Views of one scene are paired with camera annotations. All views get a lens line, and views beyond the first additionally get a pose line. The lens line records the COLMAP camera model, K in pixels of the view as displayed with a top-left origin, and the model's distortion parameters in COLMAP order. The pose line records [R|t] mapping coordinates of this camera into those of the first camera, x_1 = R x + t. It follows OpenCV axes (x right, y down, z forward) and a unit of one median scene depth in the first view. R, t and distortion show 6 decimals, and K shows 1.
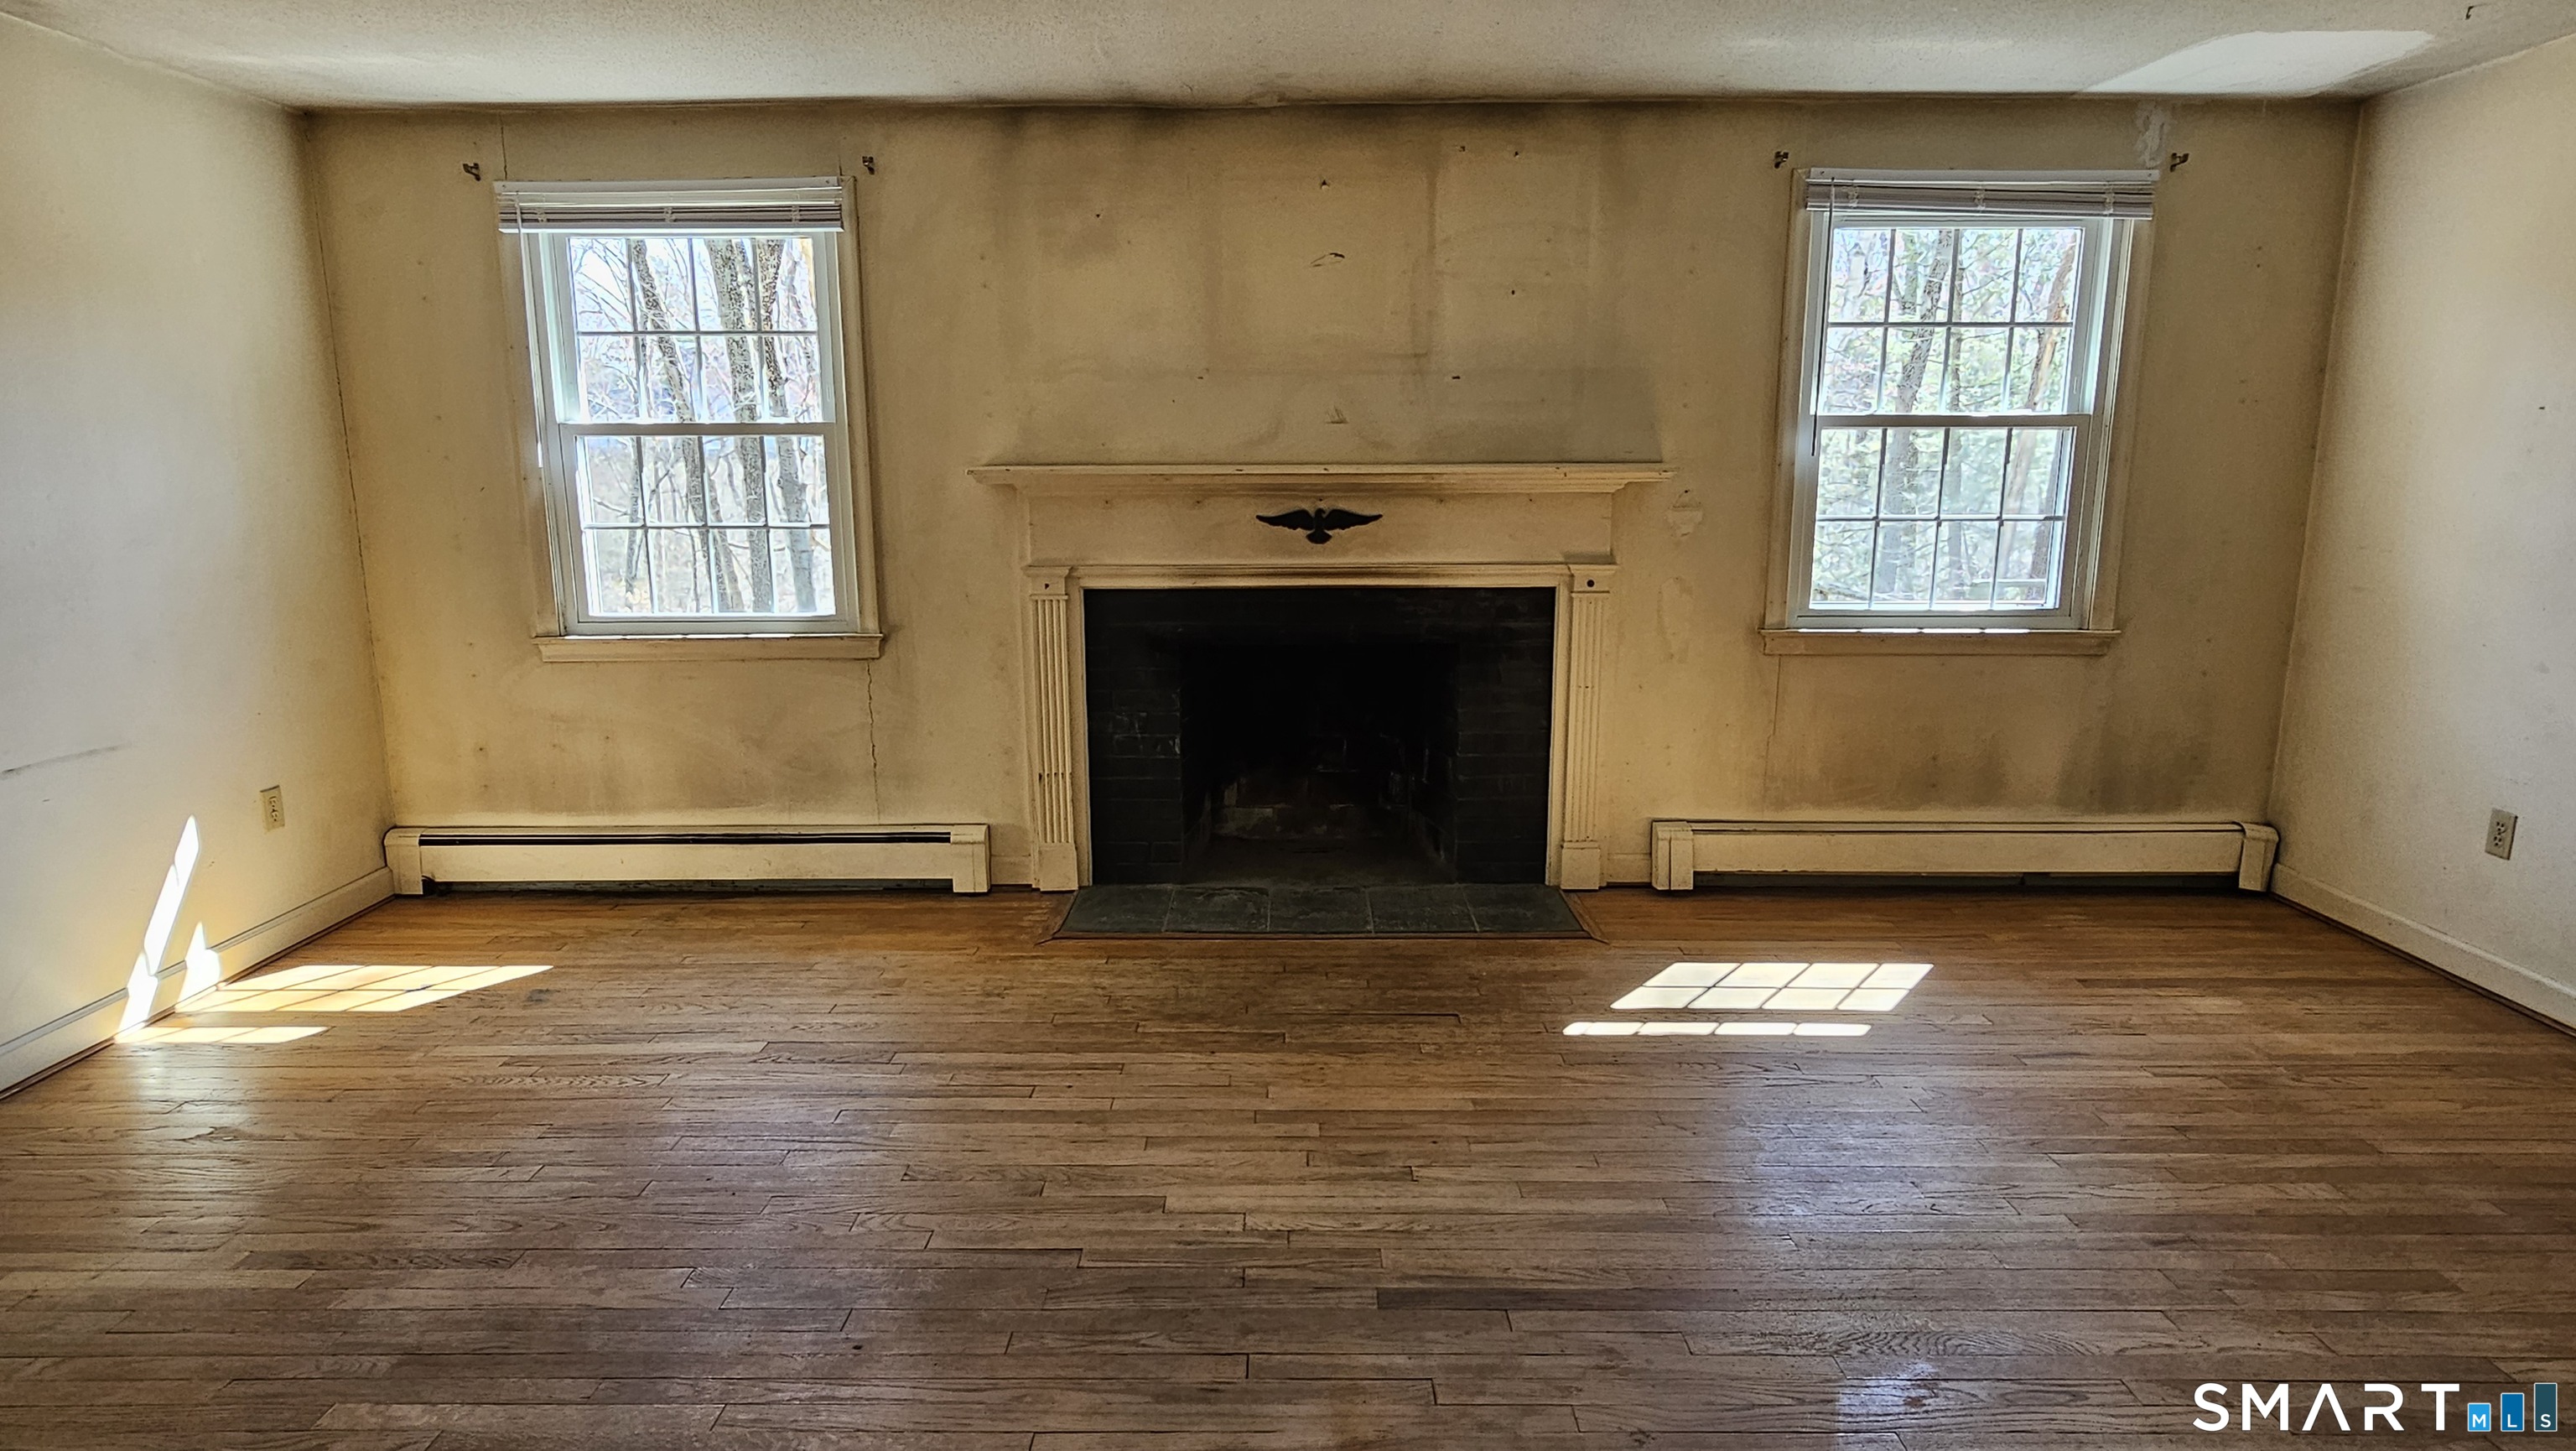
lens RADIAL K [[1407.5, 0, 1283.2], [0, 1407.5, 730.9], [0, 0, 1]] dist [-0.002227, -0.001289]
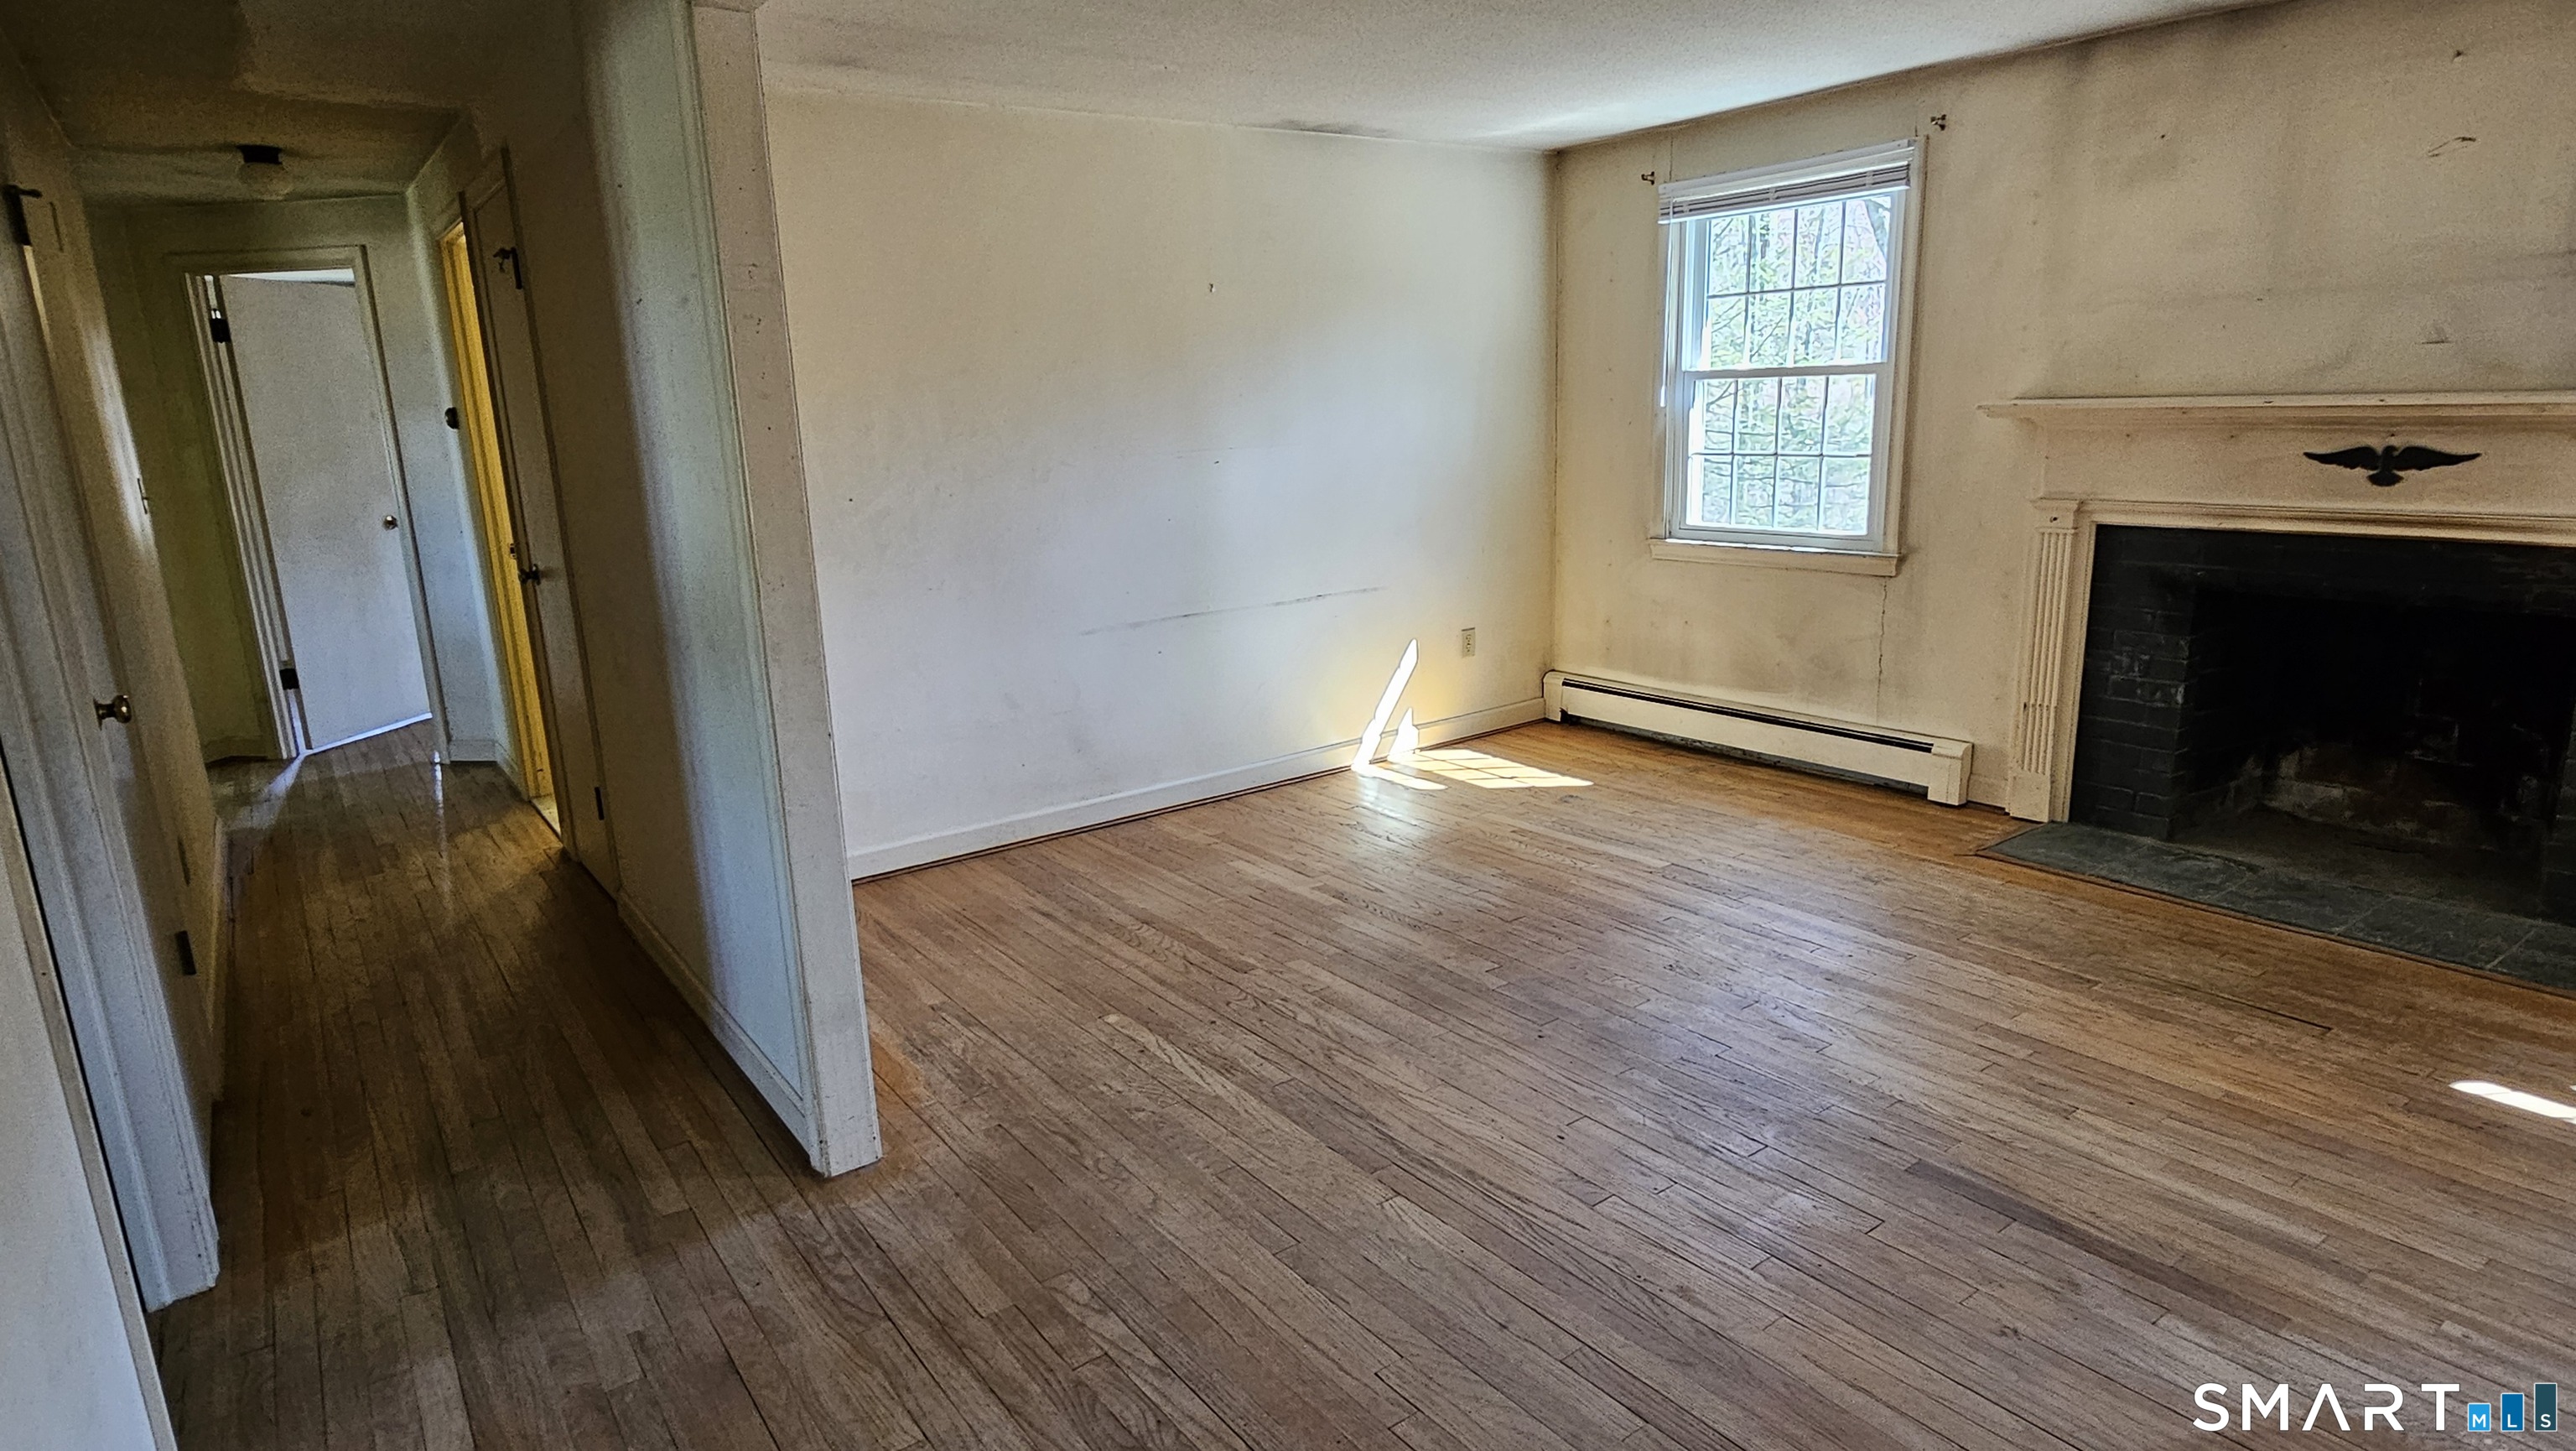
lens RADIAL K [[1407.5, 0, 1283.2], [0, 1407.5, 730.9], [0, 0, 1]] dist [-0.002227, -0.001289]
pose [[0.597279, 0.168775, -0.784074, 0.323334], [-0.118745, 0.985443, 0.121665, -0.010164], [0.793194, 0.020437, 0.608625, -0.054084]]
